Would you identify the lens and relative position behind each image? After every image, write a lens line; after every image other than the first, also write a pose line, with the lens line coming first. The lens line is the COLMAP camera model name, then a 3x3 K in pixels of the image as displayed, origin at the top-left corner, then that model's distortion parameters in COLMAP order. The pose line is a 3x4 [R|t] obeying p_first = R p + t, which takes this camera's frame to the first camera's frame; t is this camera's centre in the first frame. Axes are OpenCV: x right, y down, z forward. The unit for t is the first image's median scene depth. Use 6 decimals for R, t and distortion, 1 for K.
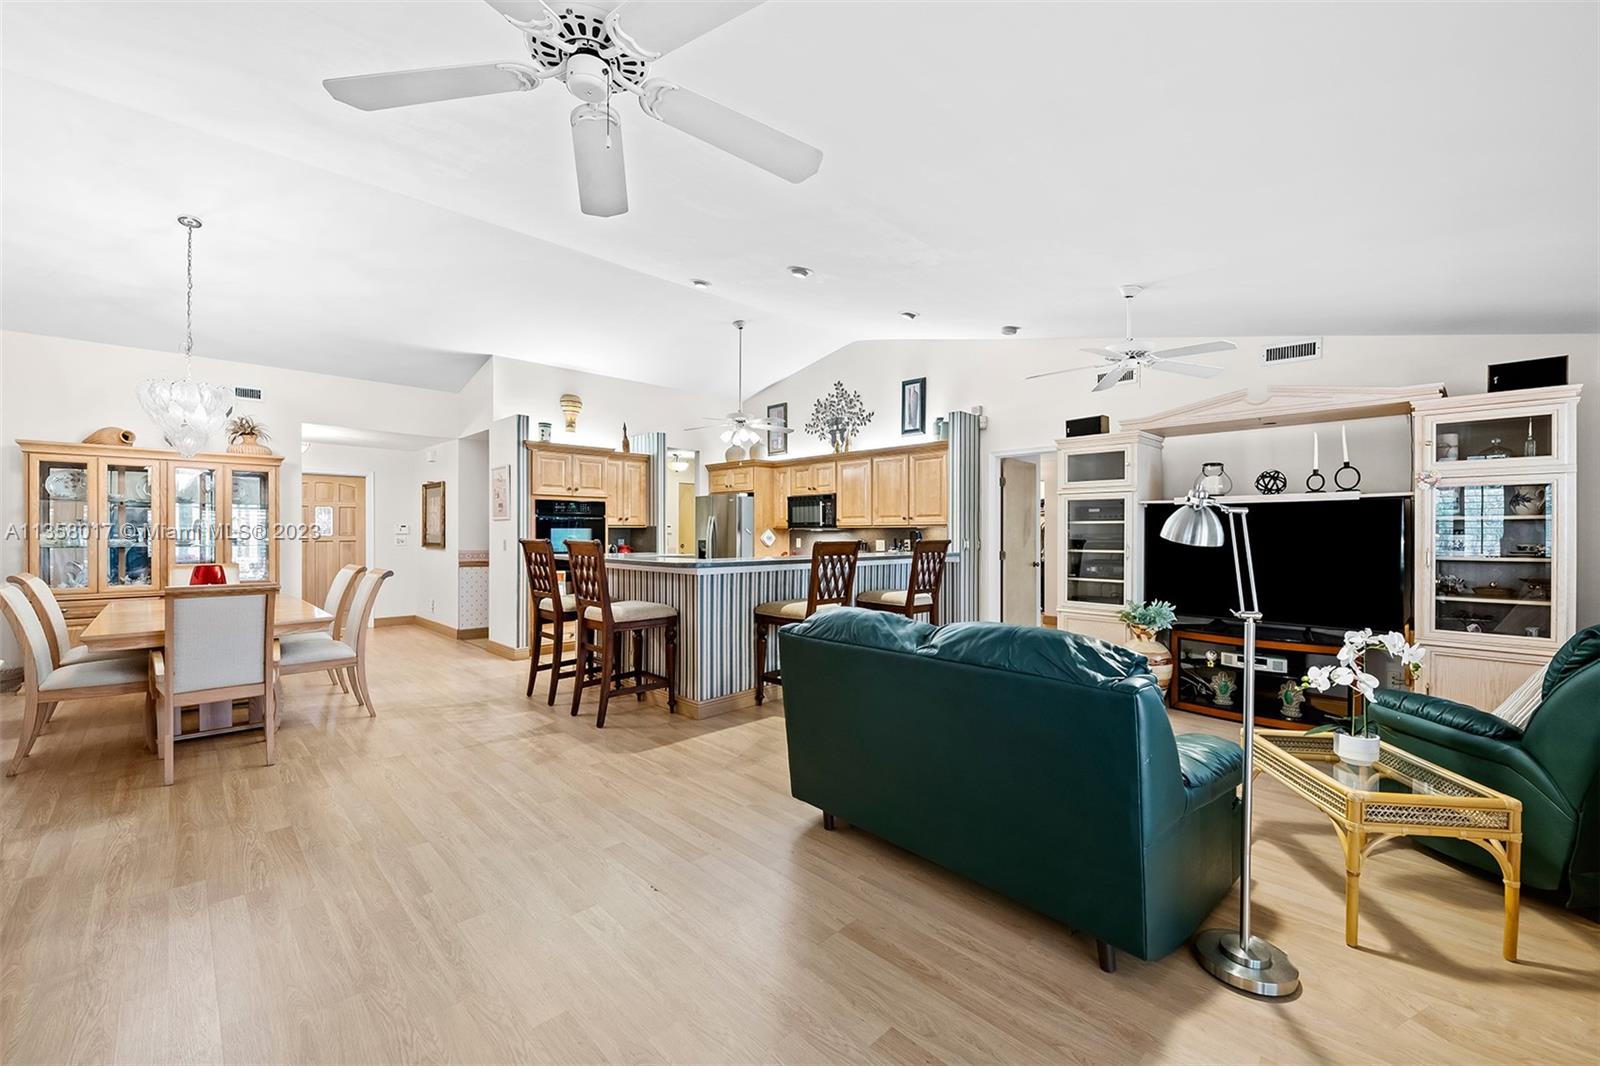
lens RADIAL K [[665.0, 0, 804.8], [0, 665.0, 535.6], [0, 0, 1]] dist [0.007751, -0.000145]
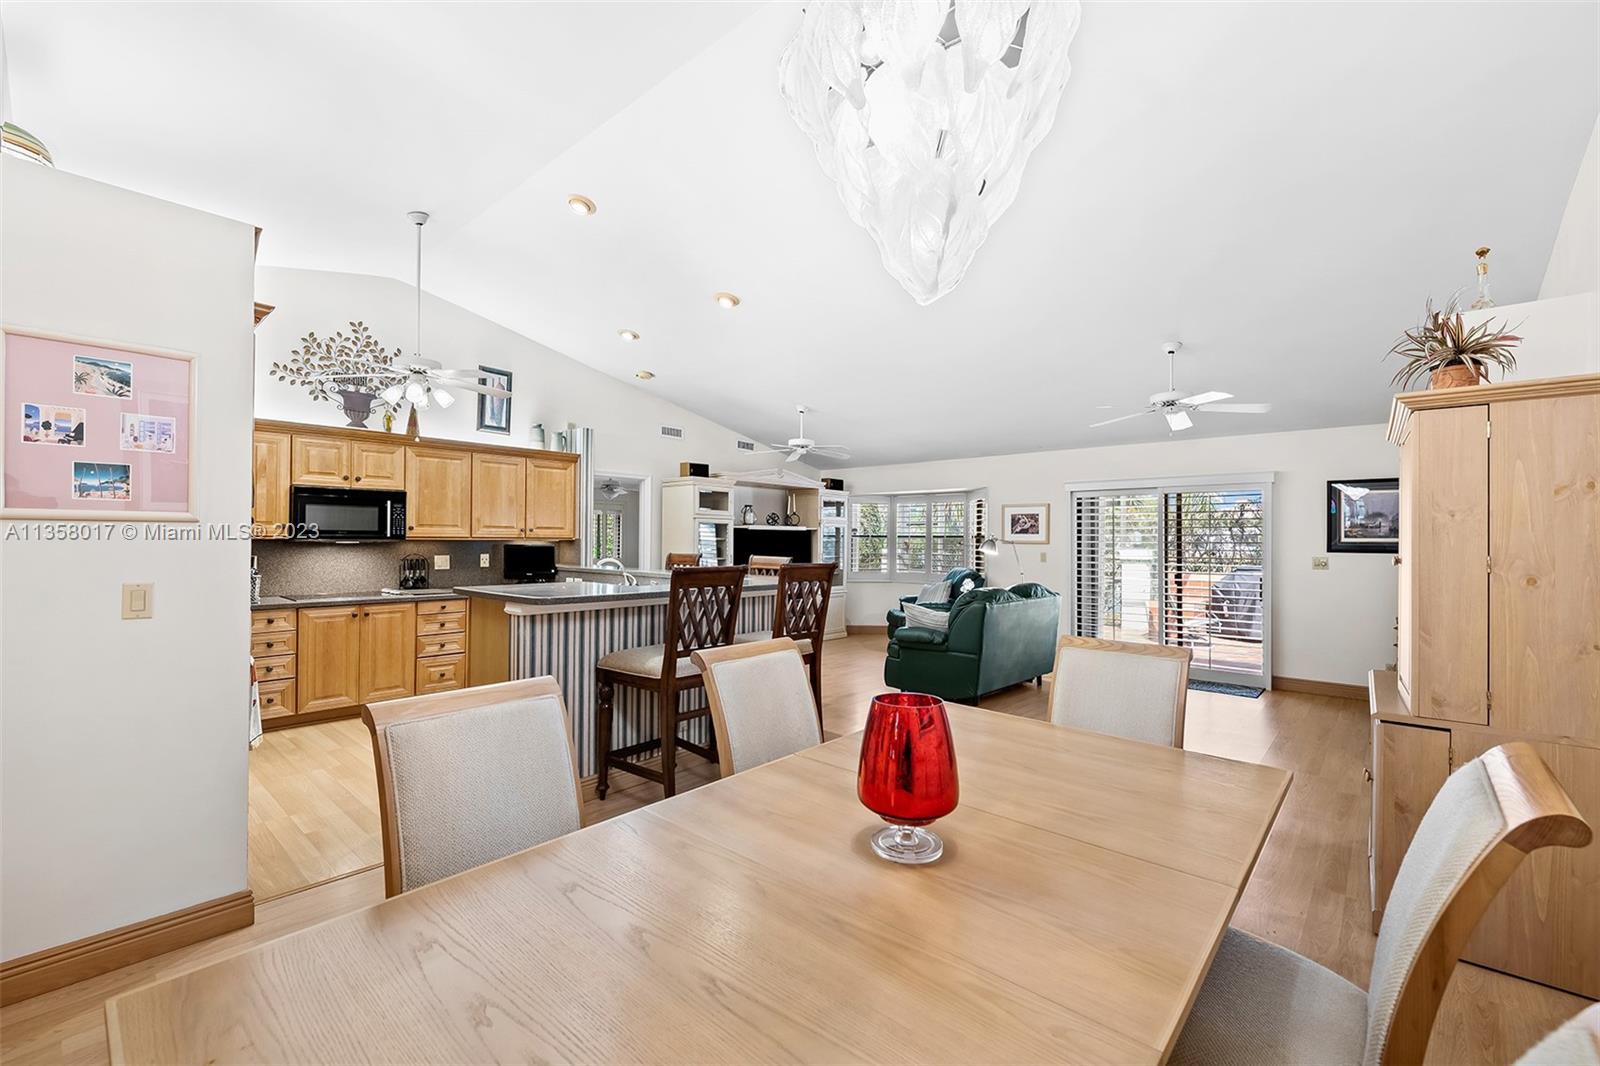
lens RADIAL K [[665.0, 0, 804.8], [0, 665.0, 535.6], [0, 0, 1]] dist [0.007751, -0.000145]
pose [[-0.083022, 0.003669, 0.996541, -0.732548], [-0.005928, 0.999974, -0.004175, -0.016193], [-0.996530, -0.006254, -0.082999, 0.668117]]
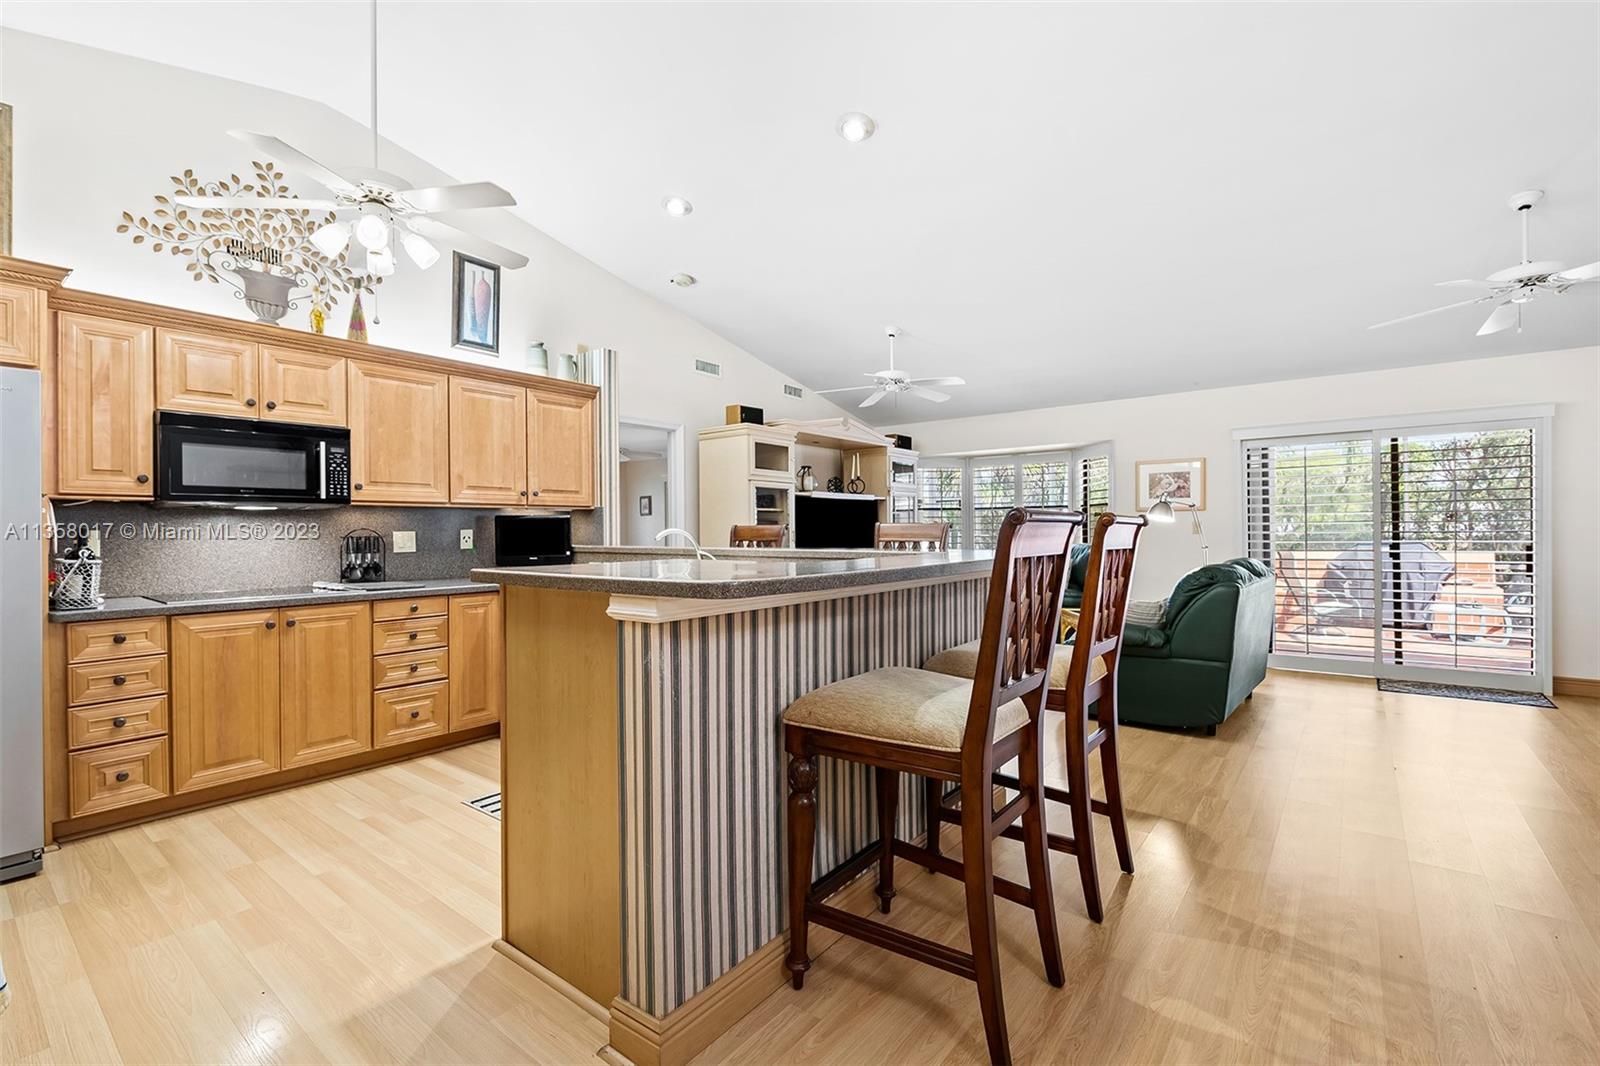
lens RADIAL K [[700.9, 0, 802.5], [0, 700.9, 531.9], [0, 0, 1]] dist [0.000683, -0.000061]
pose [[-0.140475, -0.003694, 0.990077, -0.494024], [0.009266, 0.999944, 0.005046, 0.007781], [-0.990041, 0.009883, -0.140433, 0.801550]]
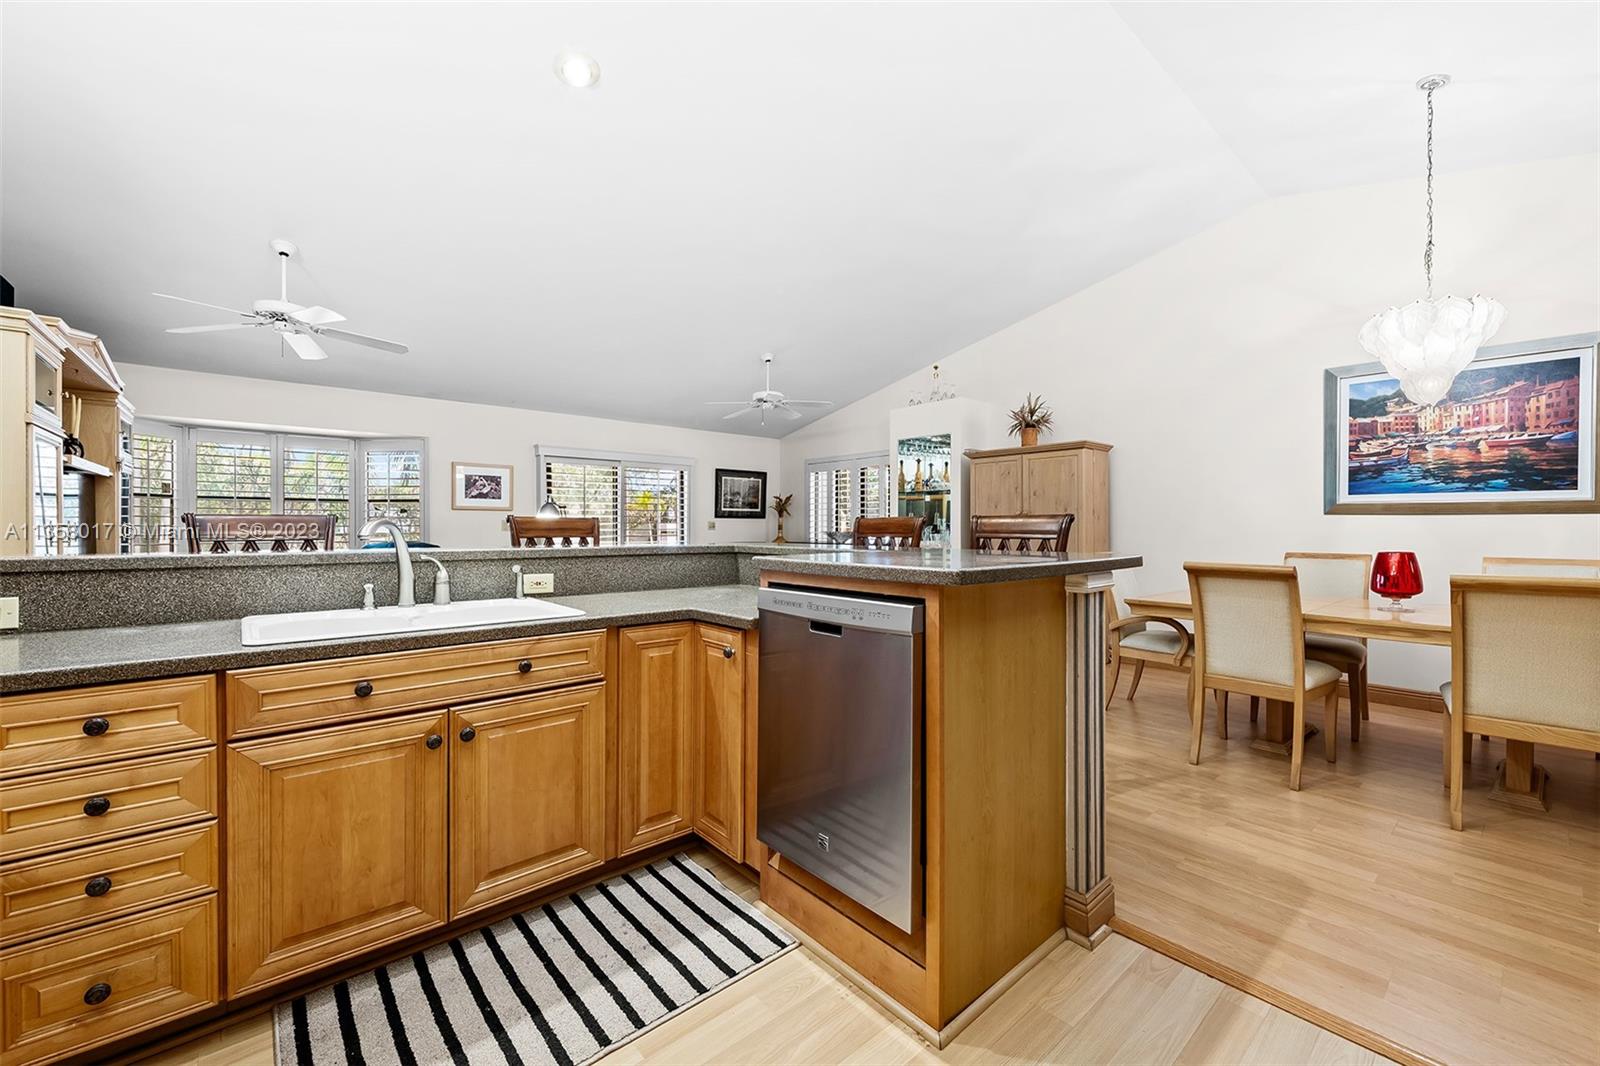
lens RADIAL K [[638.4, 0, 800.0], [0, 638.4, 533.0], [0, 0, 1]] dist [0.012918, -0.006679]
pose [[-0.998988, -0.003152, 0.044858, -0.167288], [-0.002575, 0.999913, 0.012907, 0.008986], [-0.044895, 0.012779, -0.998910, 1.084262]]
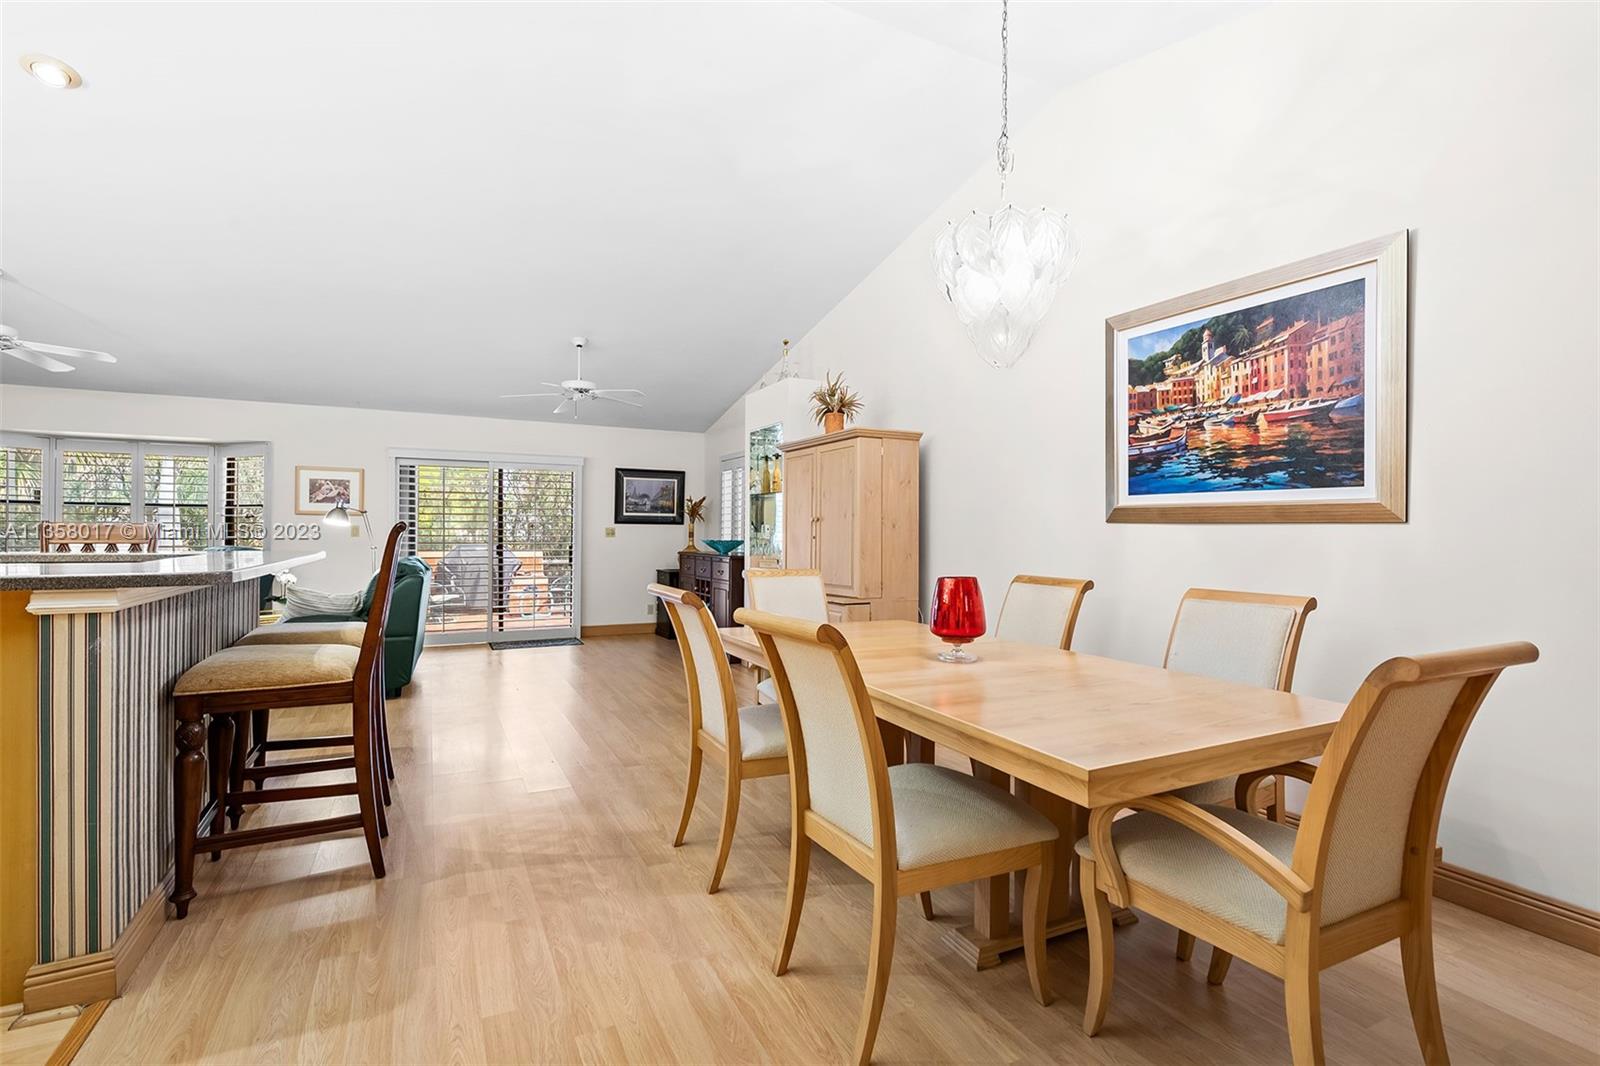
lens RADIAL K [[741.3, 0, 800.0], [0, 741.3, 533.0], [0, 0, 1]] dist [-0.000393, 0.000070]
pose [[-0.956384, -0.010024, 0.291941, -0.586905], [-0.009337, 0.999949, 0.003744, 0.004847], [-0.291964, 0.000855, -0.956429, 0.991985]]
